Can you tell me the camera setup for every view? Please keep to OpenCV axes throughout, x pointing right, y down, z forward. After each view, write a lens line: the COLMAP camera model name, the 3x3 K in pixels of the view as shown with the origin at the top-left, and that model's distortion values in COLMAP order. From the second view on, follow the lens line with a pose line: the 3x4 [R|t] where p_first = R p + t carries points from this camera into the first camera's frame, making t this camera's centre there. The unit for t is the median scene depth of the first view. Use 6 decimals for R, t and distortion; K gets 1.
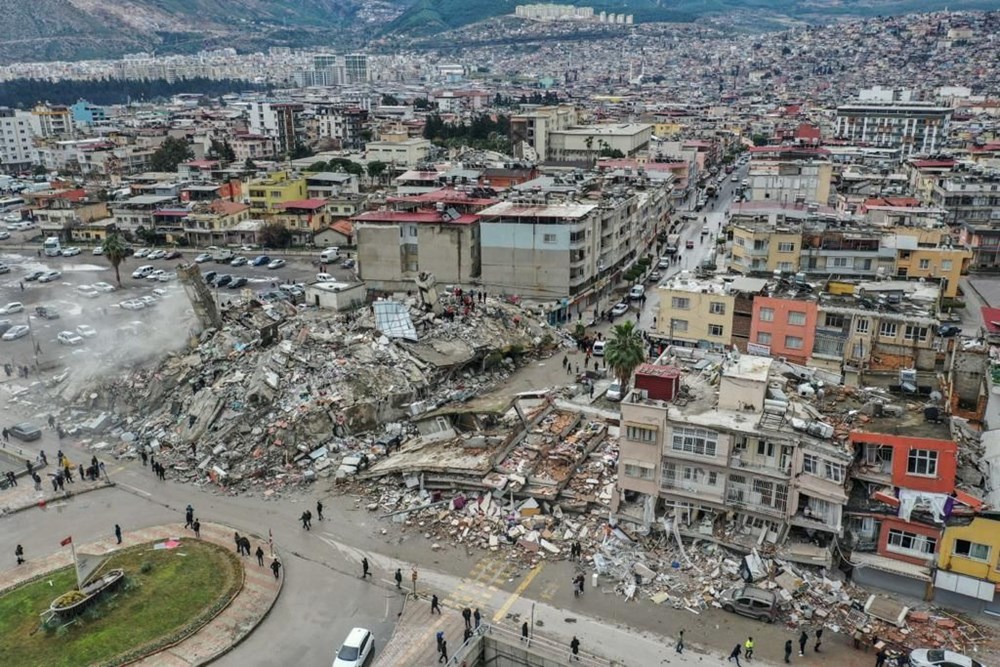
lens RADIAL K [[789.6, 0, 496.4], [0, 789.6, 336.7], [0, 0, 1]] dist [-0.008541, 0.006036]
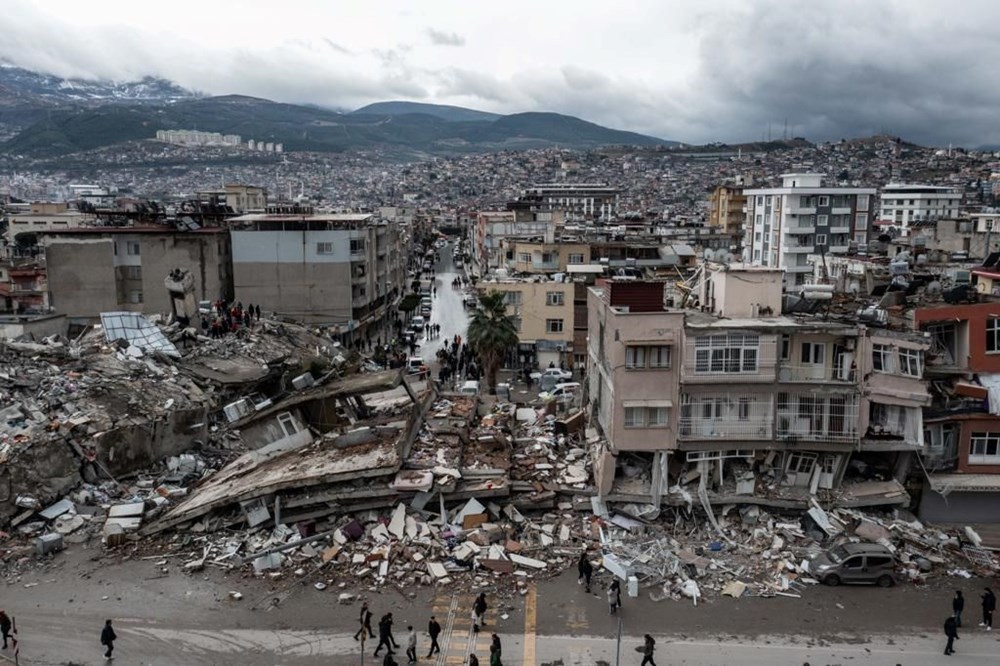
lens RADIAL K [[789.6, 0, 501.9], [0, 789.6, 334.4], [0, 0, 1]] dist [-0.008541, 0.006036]
pose [[0.908281, -0.057748, 0.414355, -0.138746], [0.123259, 0.983404, -0.133133, 0.118204], [-0.399790, 0.171995, 0.900325, 0.288551]]
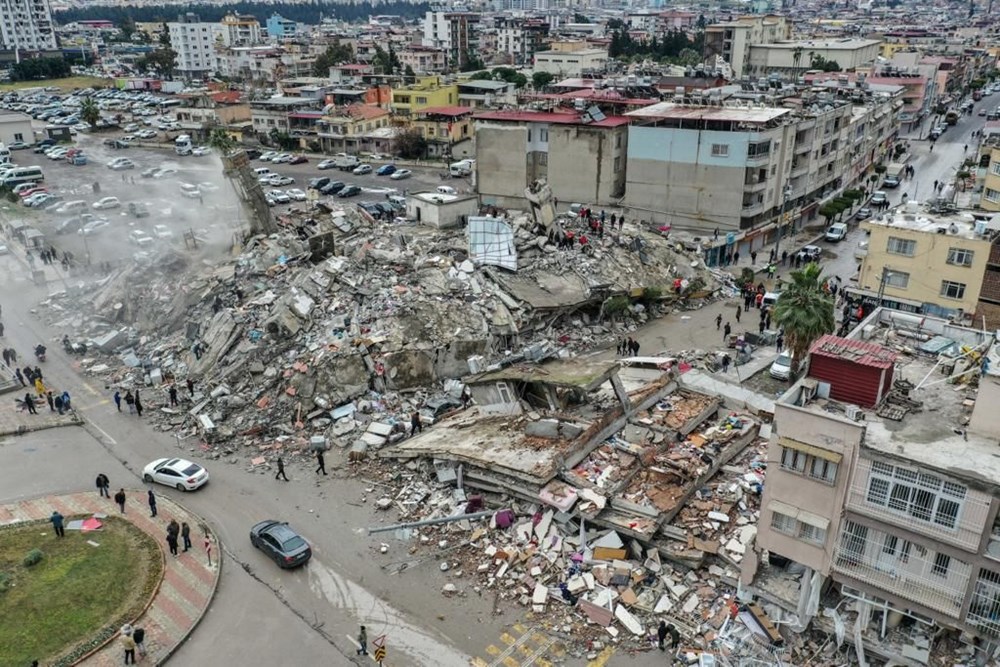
lens RADIAL K [[789.6, 0, 494.0], [0, 789.6, 329.7], [0, 0, 1]] dist [-0.008541, 0.006036]
pose [[0.970002, 0.094741, -0.223877, 0.056618], [-0.078886, 0.993768, 0.078754, 0.003299], [0.229943, -0.058731, 0.971430, 0.279776]]
